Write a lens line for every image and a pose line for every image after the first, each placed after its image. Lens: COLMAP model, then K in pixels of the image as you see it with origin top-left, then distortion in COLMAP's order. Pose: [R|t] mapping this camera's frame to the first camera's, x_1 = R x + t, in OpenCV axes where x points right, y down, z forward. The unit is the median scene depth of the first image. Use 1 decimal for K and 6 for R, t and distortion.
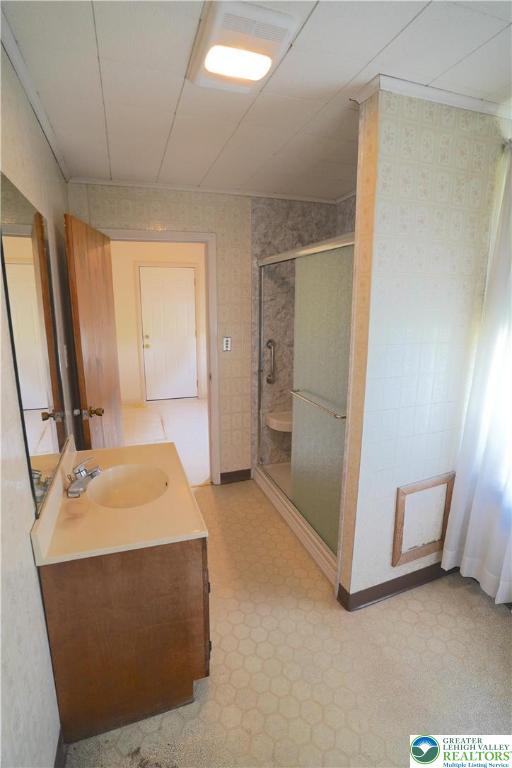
lens RADIAL K [[374.2, 0, 256.0], [0, 374.2, 384.0], [0, 0, 1]] dist [-0.087497, 0.035382]
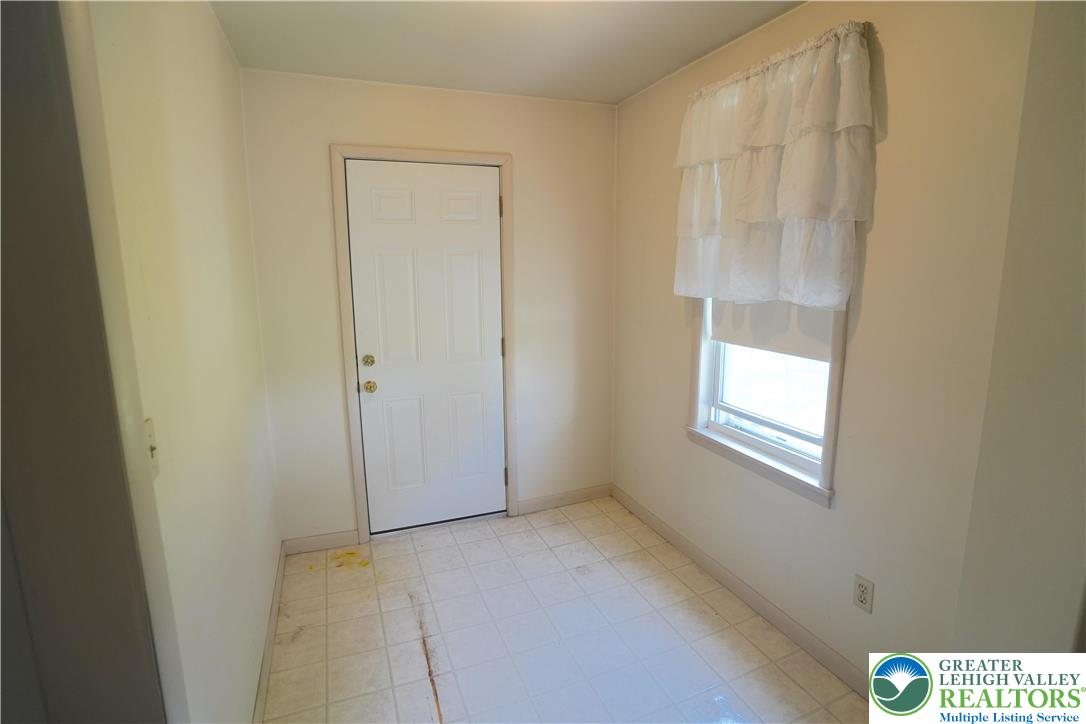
lens RADIAL K [[529.2, 0, 543.0], [0, 529.2, 362.0], [0, 0, 1]] dist [-0.087497, 0.035382]
pose [[0.999086, -0.011420, 0.041180, -0.148321], [0.012818, 0.999345, -0.033840, -0.106331], [-0.040766, 0.034337, 0.998579, 0.493709]]
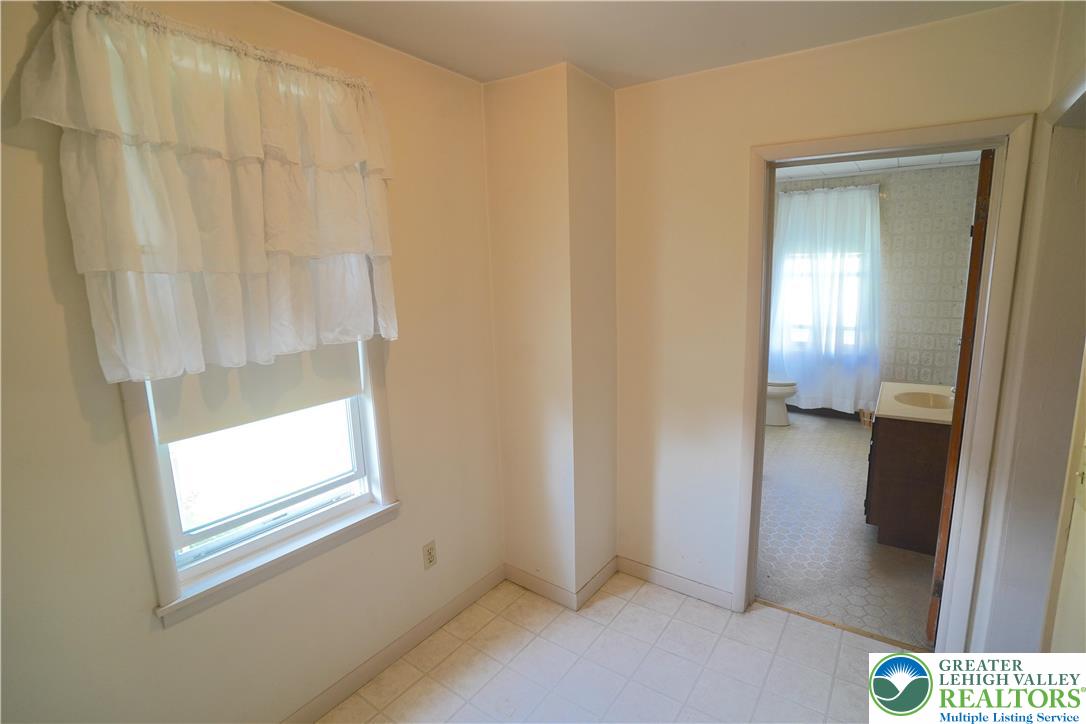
lens RADIAL K [[529.2, 0, 543.0], [0, 529.2, 362.0], [0, 0, 1]] dist [-0.087497, 0.035382]
pose [[-0.583967, -0.132481, 0.800894, -0.288082], [0.195931, 0.934423, 0.297430, -0.209596], [-0.787778, 0.330609, -0.519715, 0.878870]]
